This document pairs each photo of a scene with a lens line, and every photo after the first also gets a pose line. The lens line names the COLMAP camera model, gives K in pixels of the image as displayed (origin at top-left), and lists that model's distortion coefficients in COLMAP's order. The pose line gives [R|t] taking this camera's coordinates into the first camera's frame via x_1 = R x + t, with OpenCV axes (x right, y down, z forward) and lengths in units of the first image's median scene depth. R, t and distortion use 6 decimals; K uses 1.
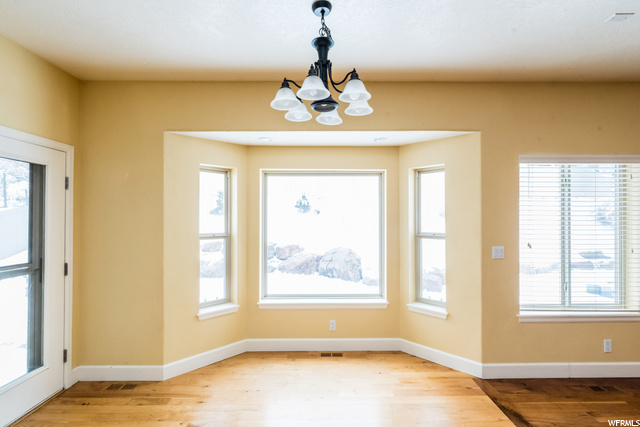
lens RADIAL K [[303.0, 0, 324.7], [0, 303.0, 213.1], [0, 0, 1]] dist [-0.005689, -0.000914]
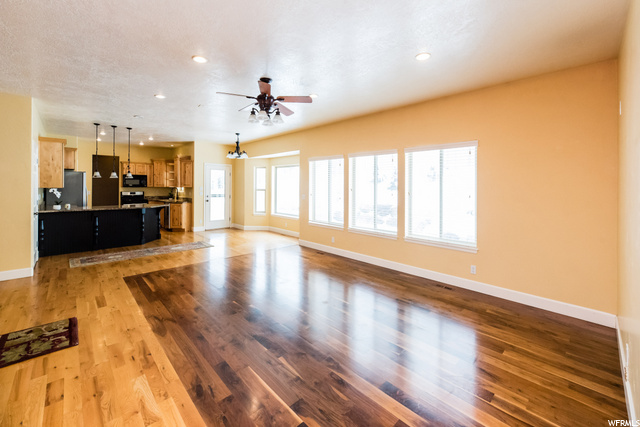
lens RADIAL K [[255.5, 0, 274.4], [0, 255.5, 186.0], [0, 0, 1]] dist [-0.001252, 0.000290]
pose [[0.579029, 0.007050, -0.815276, 2.178252], [-0.004133, 0.999975, 0.005712, 0.028095], [0.815296, 0.000062, 0.579044, -0.449465]]
